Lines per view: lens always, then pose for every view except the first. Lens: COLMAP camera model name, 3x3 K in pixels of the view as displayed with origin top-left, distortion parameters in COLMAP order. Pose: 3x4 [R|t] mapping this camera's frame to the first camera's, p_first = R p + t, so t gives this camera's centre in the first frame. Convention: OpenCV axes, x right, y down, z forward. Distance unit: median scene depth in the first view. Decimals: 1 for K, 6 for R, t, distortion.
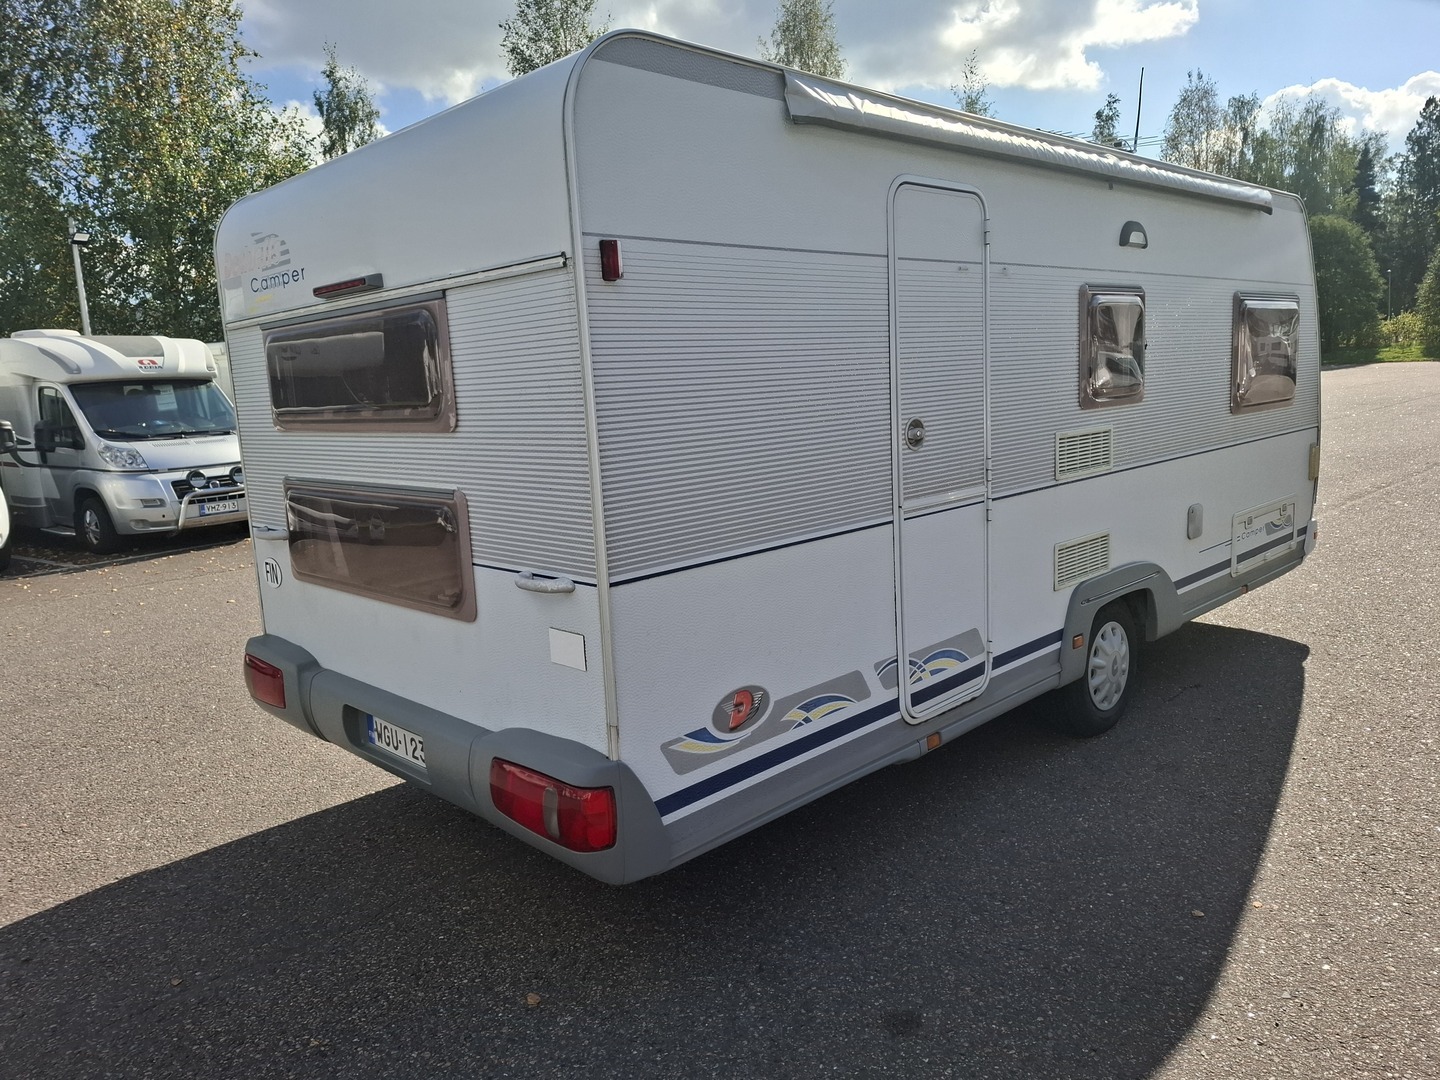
lens RADIAL K [[1021.4, 0, 720.0], [0, 1021.4, 540.0], [0, 0, 1]] dist [0.060075, -0.162541]
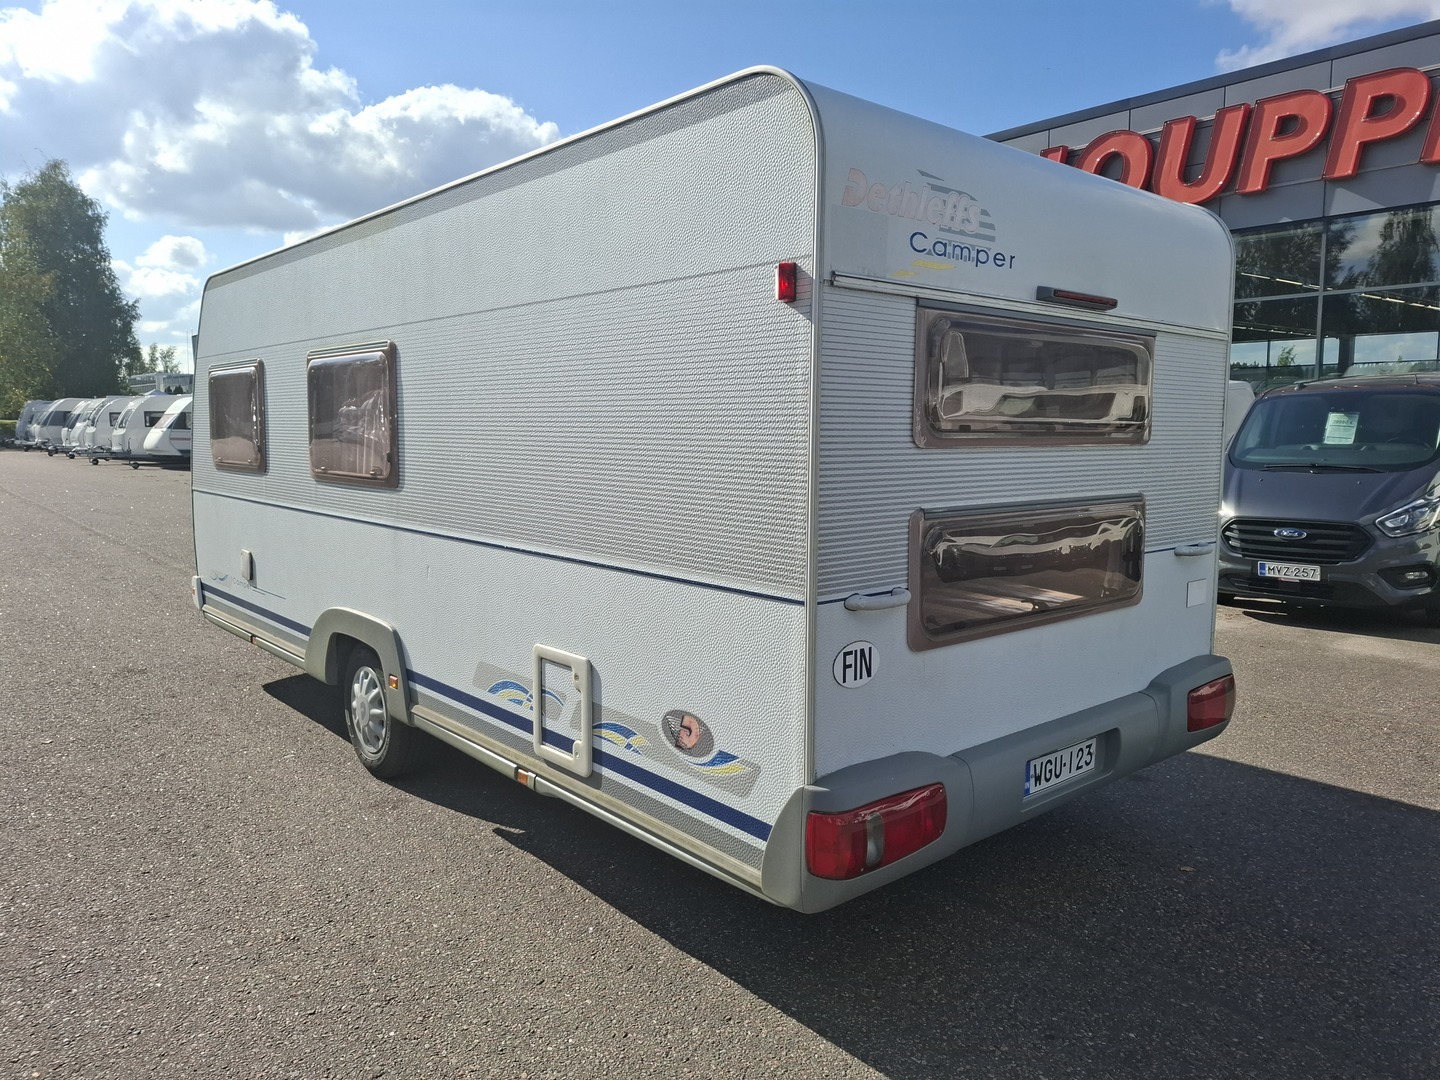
lens RADIAL K [[1021.4, 0, 720.0], [0, 1021.4, 540.0], [0, 0, 1]] dist [0.060075, -0.162541]
pose [[0.061556, -0.055734, 0.996546, -1.319489], [0.150891, 0.987484, 0.045907, -0.110657], [-0.986632, 0.147544, 0.069196, 1.249671]]
